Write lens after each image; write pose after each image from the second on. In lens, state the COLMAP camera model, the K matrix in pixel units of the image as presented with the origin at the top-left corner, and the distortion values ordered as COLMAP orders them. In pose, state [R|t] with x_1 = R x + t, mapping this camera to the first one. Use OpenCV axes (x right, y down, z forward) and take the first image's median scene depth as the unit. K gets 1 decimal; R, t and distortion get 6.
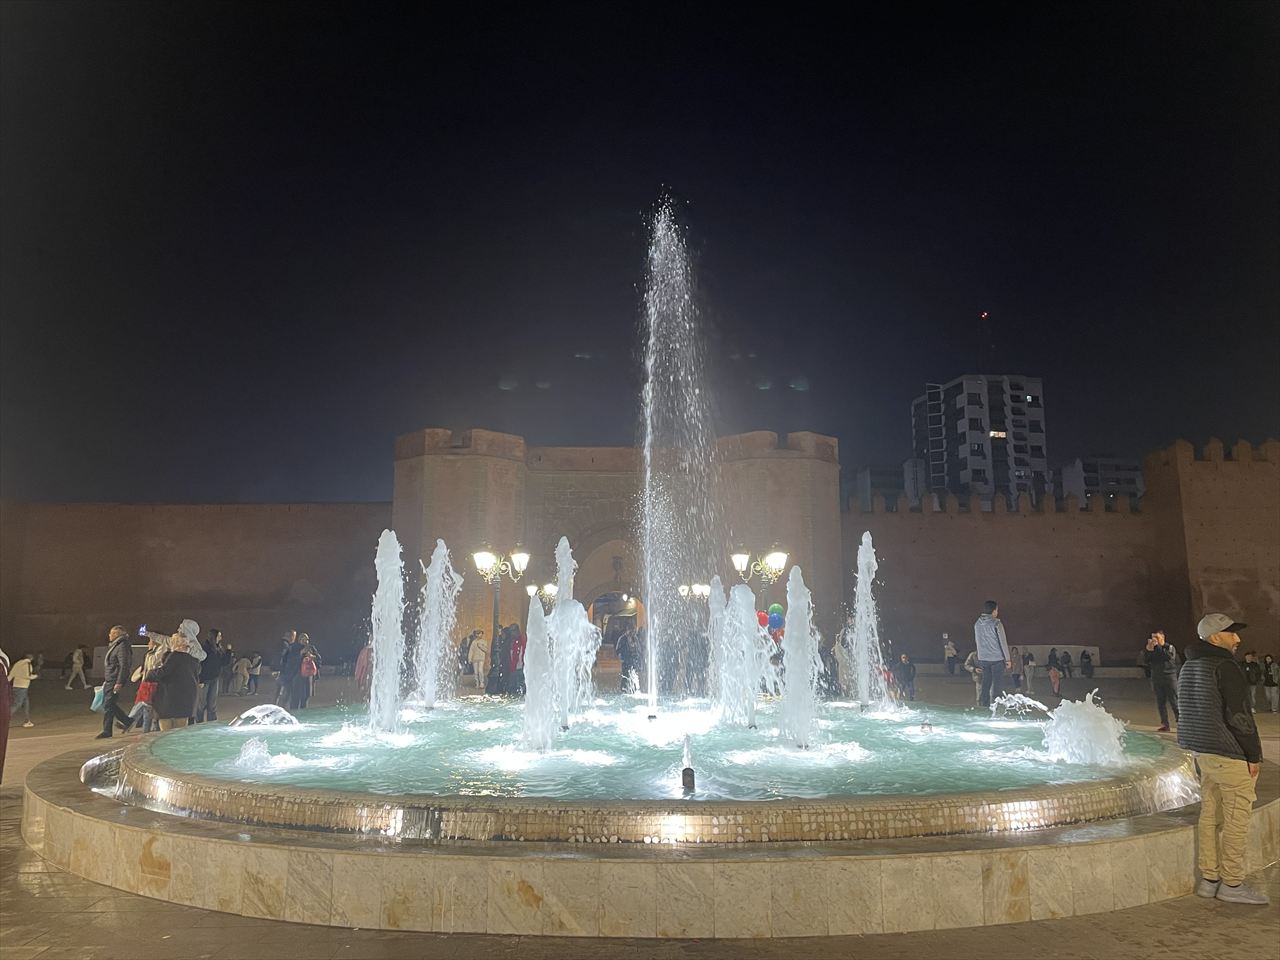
lens RADIAL K [[955.5, 0, 645.0], [0, 955.5, 468.8], [0, 0, 1]] dist [0.090648, -0.111482]
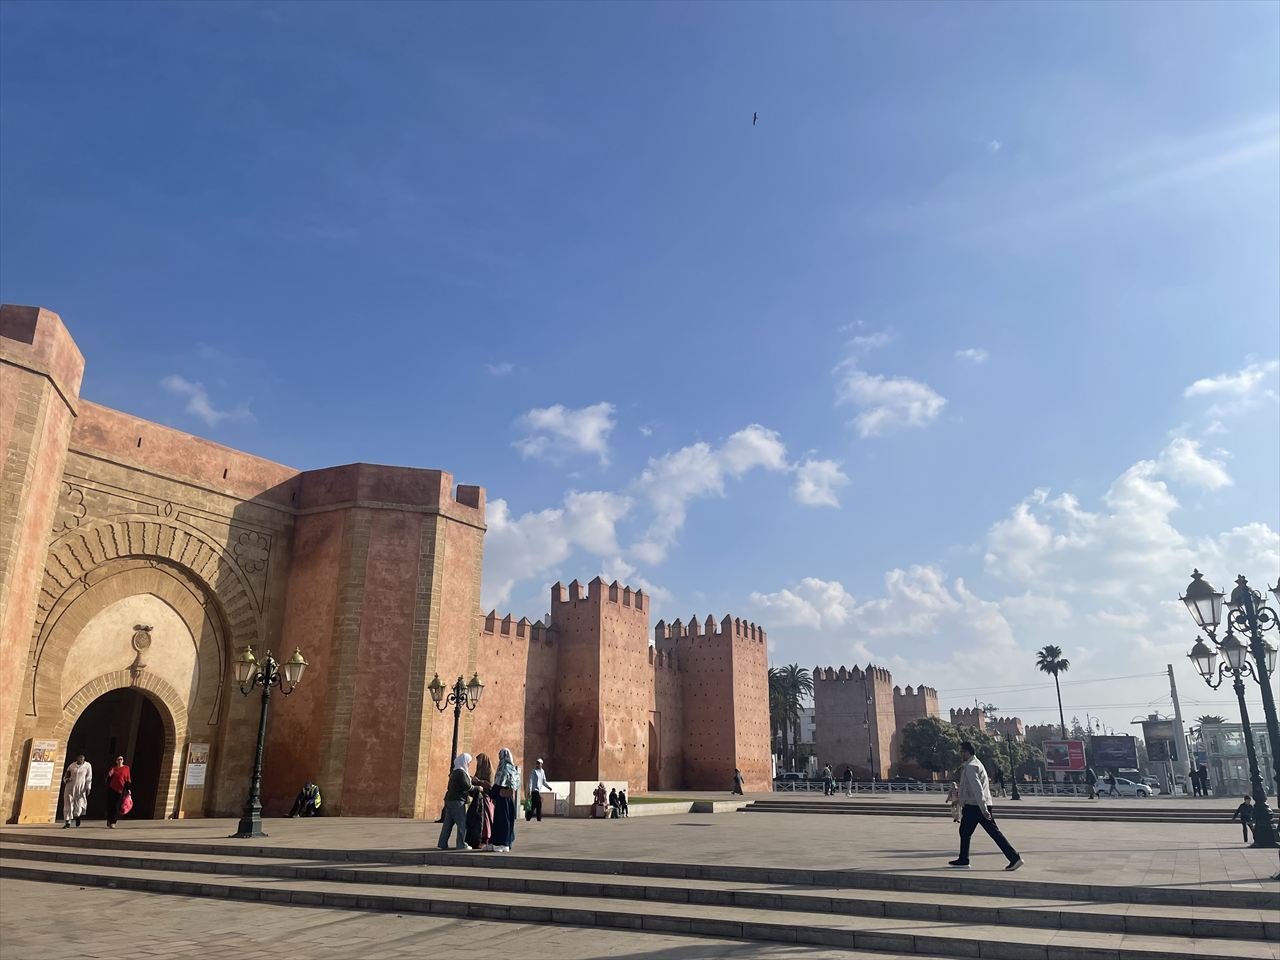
lens RADIAL K [[955.5, 0, 645.0], [0, 955.5, 468.8], [0, 0, 1]] dist [0.090648, -0.111482]
pose [[0.502051, 0.259494, 0.824989, -0.391784], [-0.135223, 0.965745, -0.221476, 0.096467], [-0.854201, -0.000365, 0.519943, 0.501476]]
